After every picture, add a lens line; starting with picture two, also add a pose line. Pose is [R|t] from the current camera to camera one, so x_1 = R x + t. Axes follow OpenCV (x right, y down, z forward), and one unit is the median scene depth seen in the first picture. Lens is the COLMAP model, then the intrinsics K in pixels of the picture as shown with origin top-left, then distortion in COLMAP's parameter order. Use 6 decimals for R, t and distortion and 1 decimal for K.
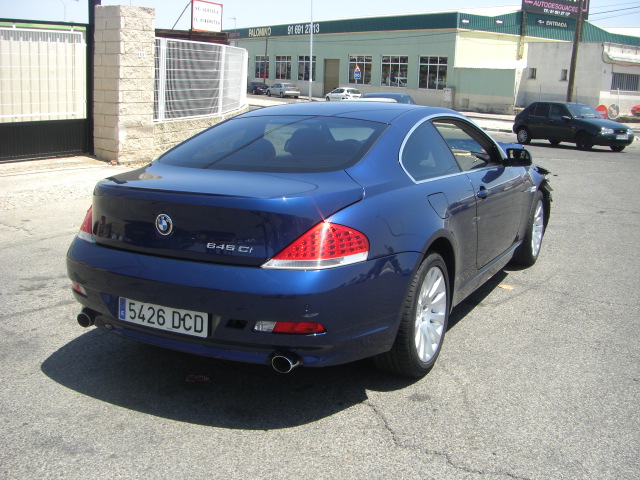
lens RADIAL K [[722.7, 0, 320.2], [0, 722.7, 242.4], [0, 0, 1]] dist [-0.137560, 0.000000]
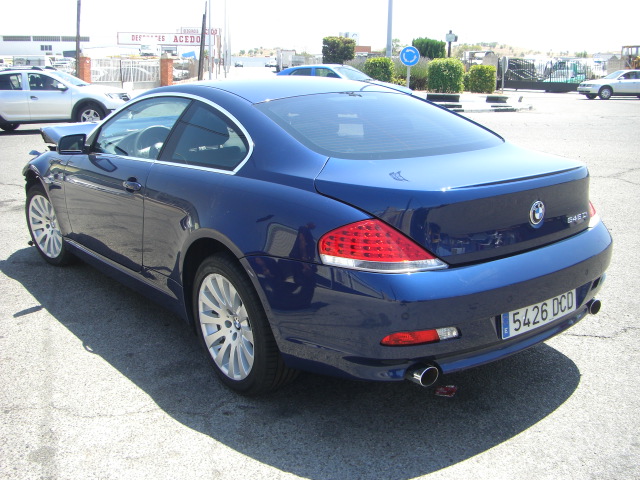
lens RADIAL K [[722.7, 0, 317.4], [0, 722.7, 238.3], [0, 0, 1]] dist [-0.137560, 0.000000]
pose [[0.398467, -0.237496, 0.885900, -1.112853], [0.210189, 0.963833, 0.163848, -0.196303], [-0.892773, 0.120918, 0.433975, 0.835833]]
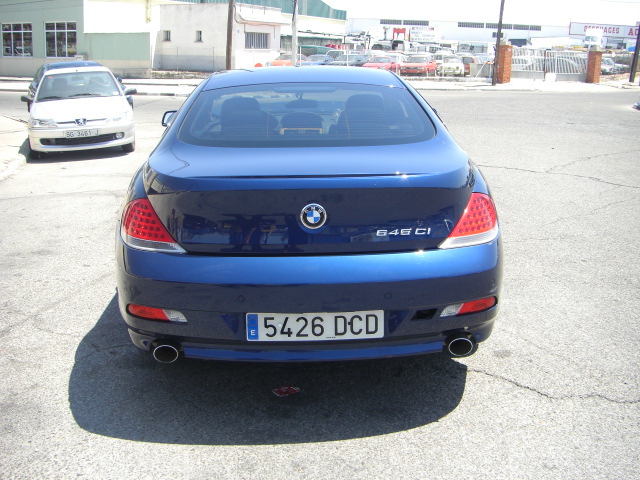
lens RADIAL K [[722.7, 0, 317.0], [0, 722.7, 242.6], [0, 0, 1]] dist [-0.137560, 0.000000]
pose [[0.860897, -0.144466, 0.487838, -0.610515], [0.120516, 0.989455, 0.080337, -0.059911], [-0.494300, -0.010369, 0.869230, 0.260504]]
